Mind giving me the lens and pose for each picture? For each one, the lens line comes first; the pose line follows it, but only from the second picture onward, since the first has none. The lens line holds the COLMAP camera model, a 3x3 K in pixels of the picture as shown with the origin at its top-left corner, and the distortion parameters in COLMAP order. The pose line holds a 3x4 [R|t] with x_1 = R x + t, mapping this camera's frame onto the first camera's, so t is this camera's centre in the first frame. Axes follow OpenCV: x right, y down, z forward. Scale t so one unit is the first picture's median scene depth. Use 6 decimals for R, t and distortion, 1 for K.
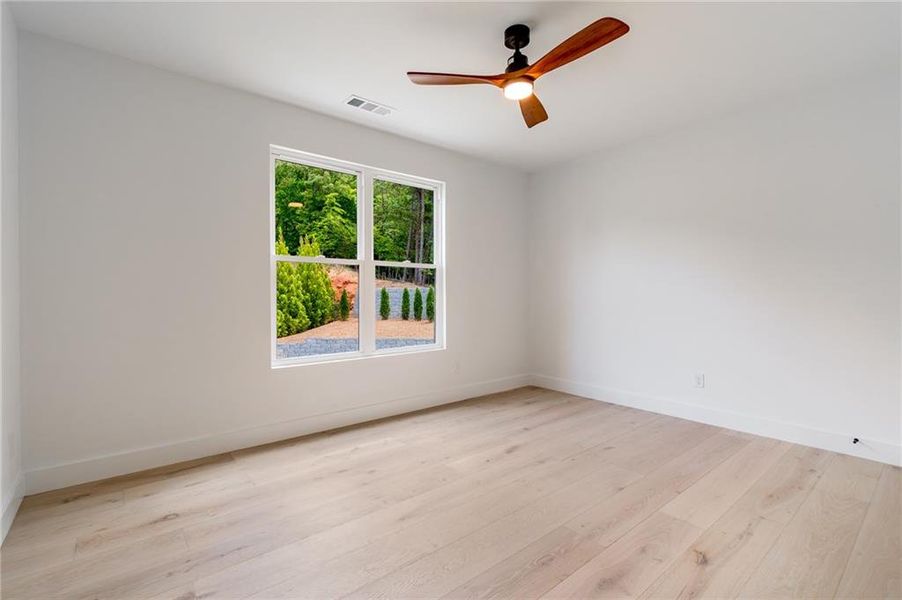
lens RADIAL K [[416.8, 0, 451.0], [0, 416.8, 300.0], [0, 0, 1]] dist [-0.001179, -0.000249]
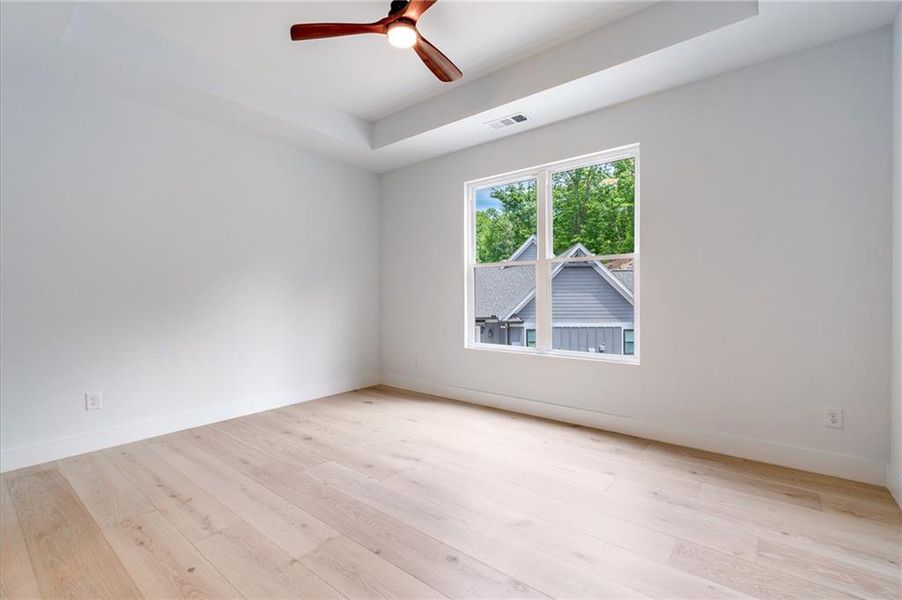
lens RADIAL K [[402.3, 0, 451.0], [0, 402.3, 300.0], [0, 0, 1]] dist [-0.000033, 0.000448]
pose [[0.192959, 0.010486, -0.981151, 0.694325], [-0.003297, 0.999944, 0.010038, -0.004809], [0.981201, 0.001298, 0.192982, 0.577999]]
